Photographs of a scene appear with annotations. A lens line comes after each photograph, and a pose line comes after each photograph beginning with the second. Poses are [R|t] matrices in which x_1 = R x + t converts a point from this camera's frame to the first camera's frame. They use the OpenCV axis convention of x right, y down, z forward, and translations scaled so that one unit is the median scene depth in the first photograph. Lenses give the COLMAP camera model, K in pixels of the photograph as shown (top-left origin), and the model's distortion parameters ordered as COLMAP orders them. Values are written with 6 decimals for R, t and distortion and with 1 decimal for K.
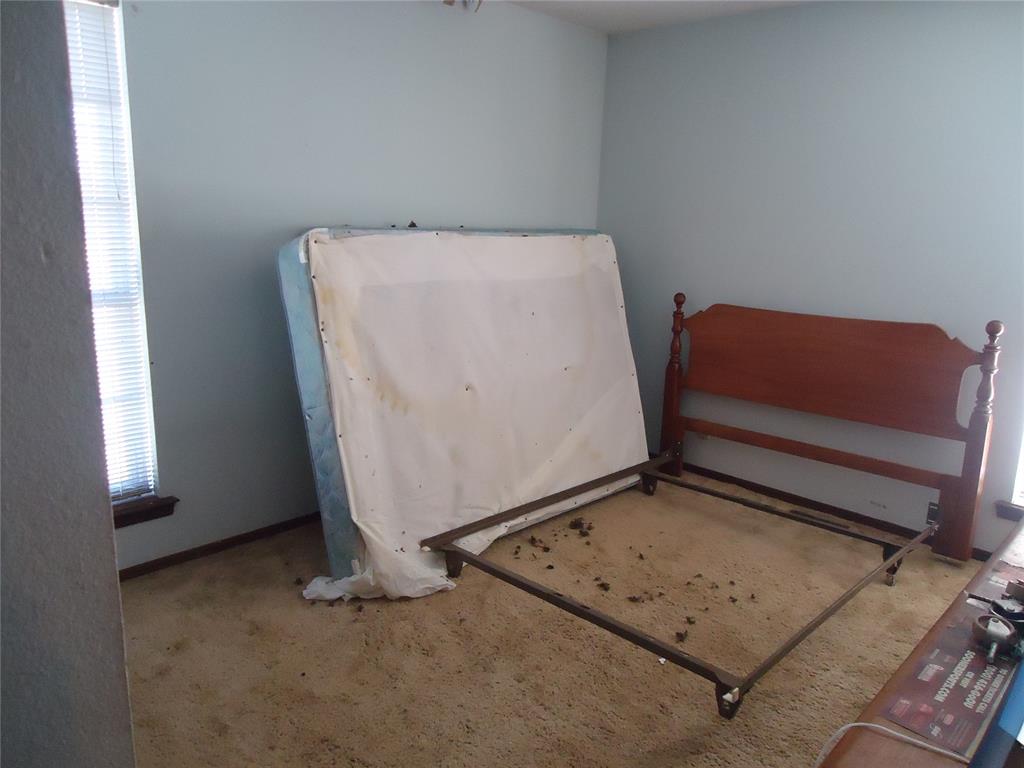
lens RADIAL K [[755.2, 0, 524.1], [0, 755.2, 381.7], [0, 0, 1]] dist [-0.017845, 0.006019]
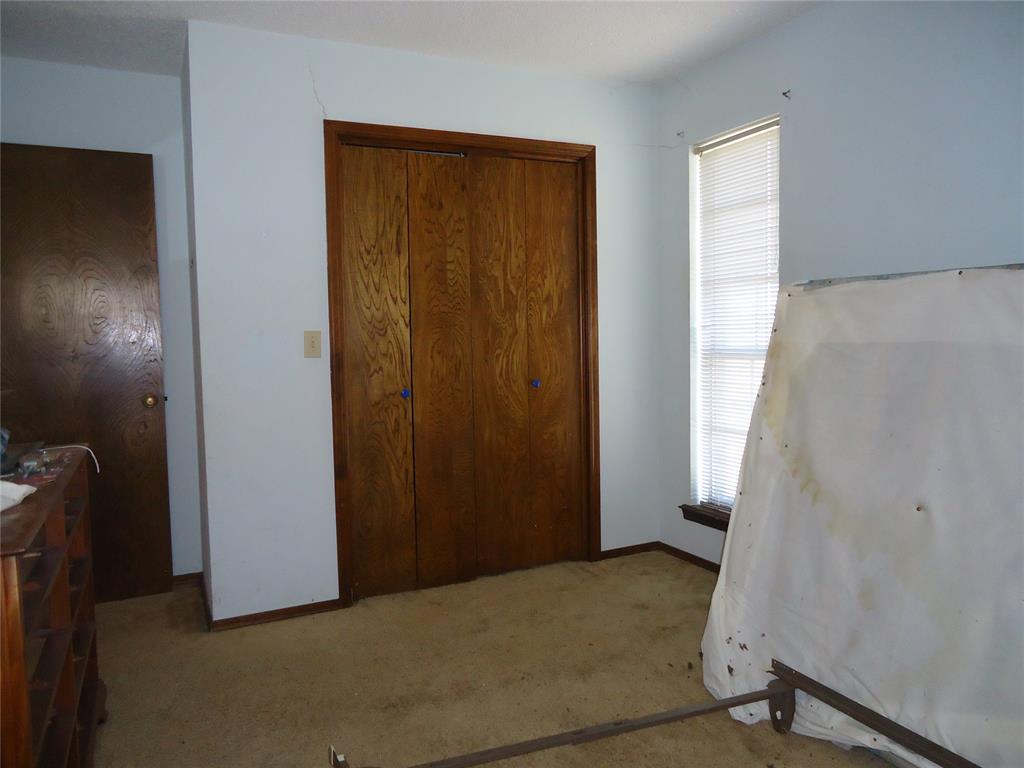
lens RADIAL K [[755.2, 0, 524.1], [0, 755.2, 381.7], [0, 0, 1]] dist [-0.017845, 0.006019]
pose [[-0.342911, 0.038901, -0.938562, 0.648139], [-0.195101, 0.974405, 0.111668, -0.104042], [0.918884, 0.221407, -0.326545, 0.902095]]
